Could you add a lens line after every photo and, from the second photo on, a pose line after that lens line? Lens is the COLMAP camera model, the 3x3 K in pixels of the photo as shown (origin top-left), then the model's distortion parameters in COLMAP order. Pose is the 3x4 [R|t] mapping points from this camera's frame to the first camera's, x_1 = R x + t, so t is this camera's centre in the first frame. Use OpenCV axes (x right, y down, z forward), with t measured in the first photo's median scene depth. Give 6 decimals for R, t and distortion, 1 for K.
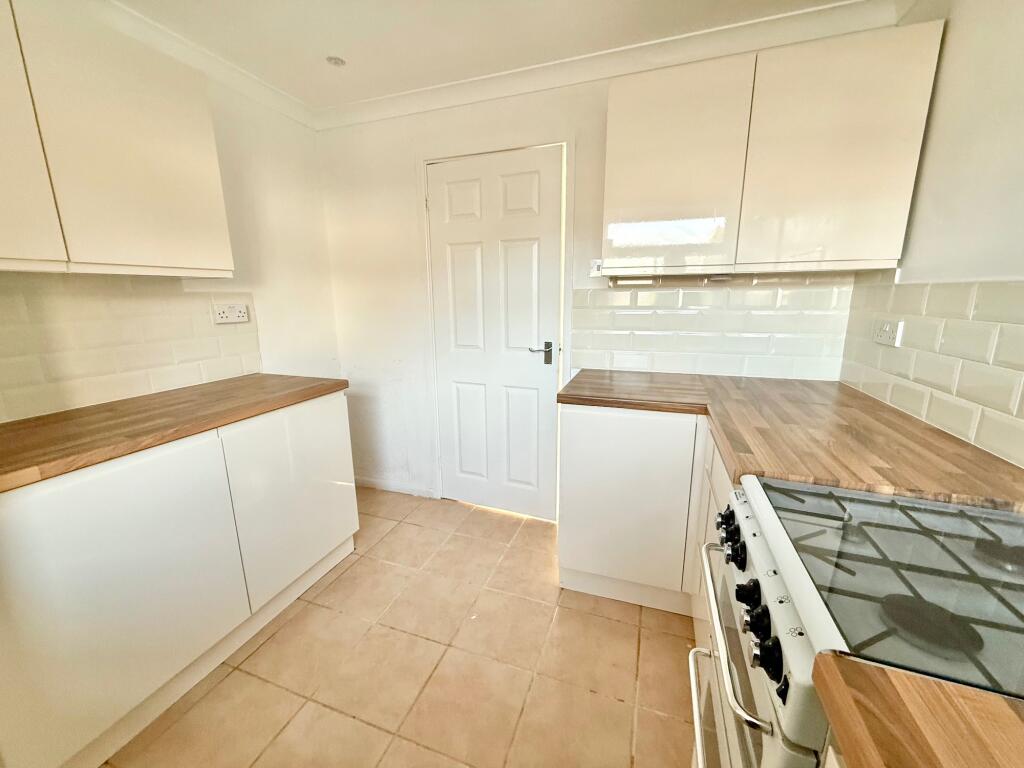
lens RADIAL K [[405.4, 0, 504.4], [0, 405.4, 383.0], [0, 0, 1]] dist [-0.001770, 0.000347]
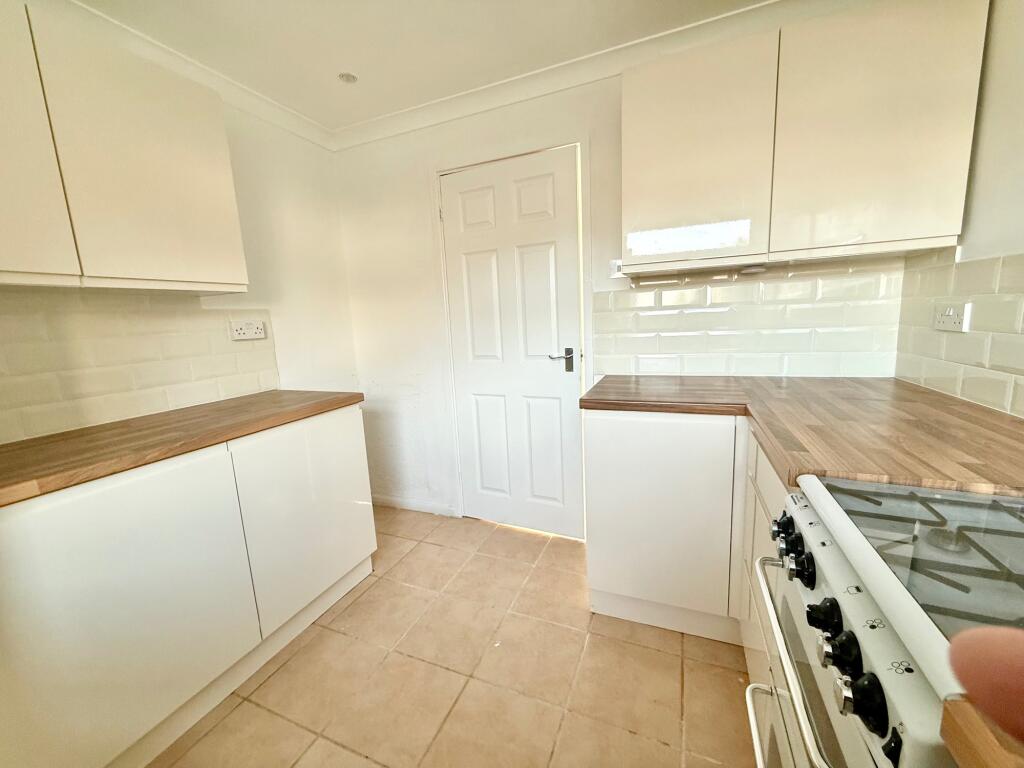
lens RADIAL K [[405.4, 0, 504.8], [0, 405.4, 382.9], [0, 0, 1]] dist [-0.001770, 0.000347]
pose [[0.997907, -0.030204, -0.057180, 0.012856], [0.027304, 0.998334, -0.050836, 0.033807], [0.058620, 0.049168, 0.997069, 0.058353]]
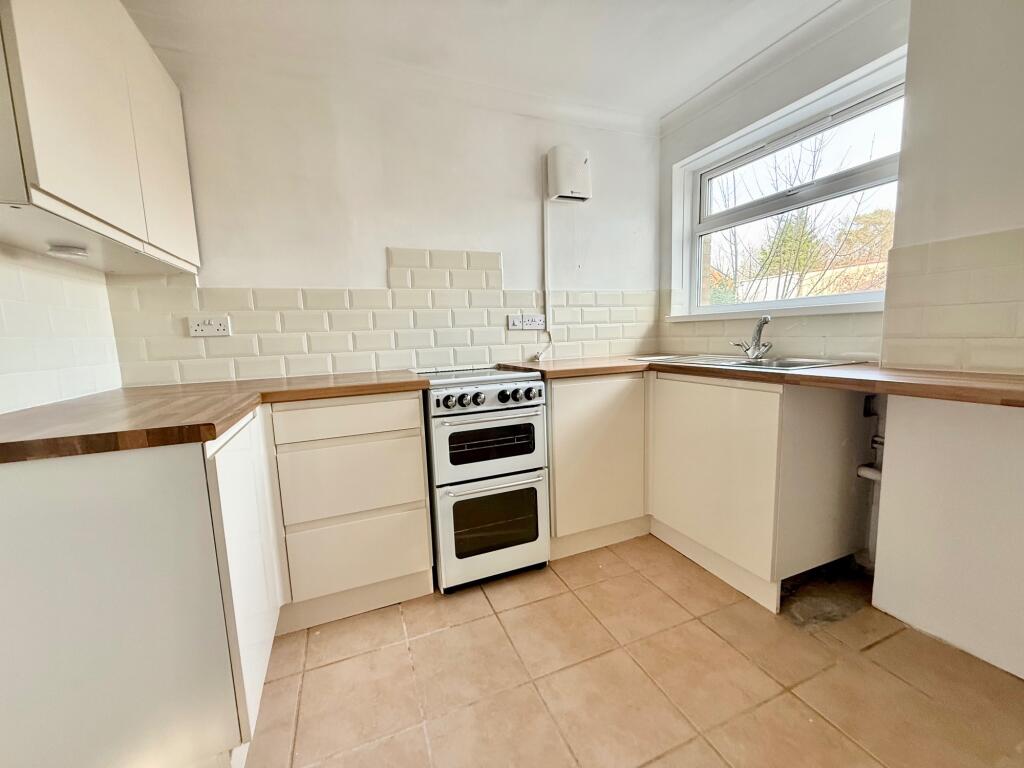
lens RADIAL K [[405.4, 0, 510.7], [0, 405.4, 381.8], [0, 0, 1]] dist [-0.001770, 0.000347]
pose [[-0.667262, -0.055727, 0.742735, -0.552633], [0.200958, 0.946746, 0.251572, -0.084480], [-0.717201, 0.317123, -0.620529, 1.066840]]
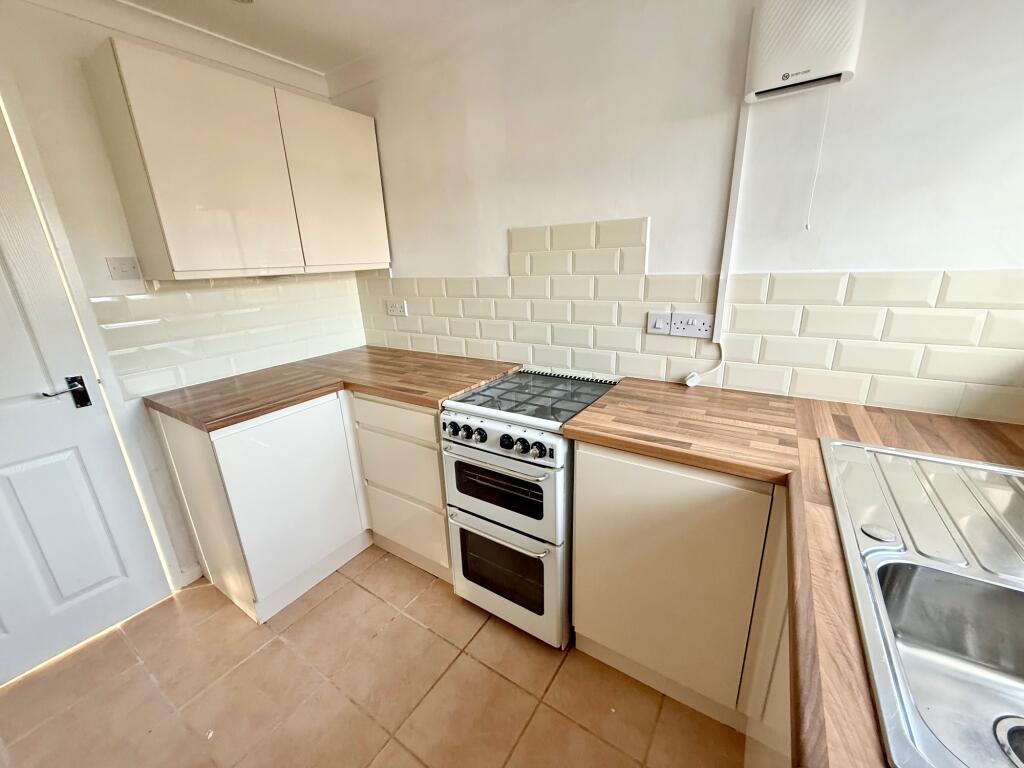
lens RADIAL K [[405.4, 0, 512.1], [0, 405.4, 383.0], [0, 0, 1]] dist [-0.001770, 0.000347]
pose [[0.230889, -0.284786, 0.930369, -0.504146], [0.243630, 0.942667, 0.228088, -0.091906], [-0.941984, 0.174003, 0.287034, 0.135731]]
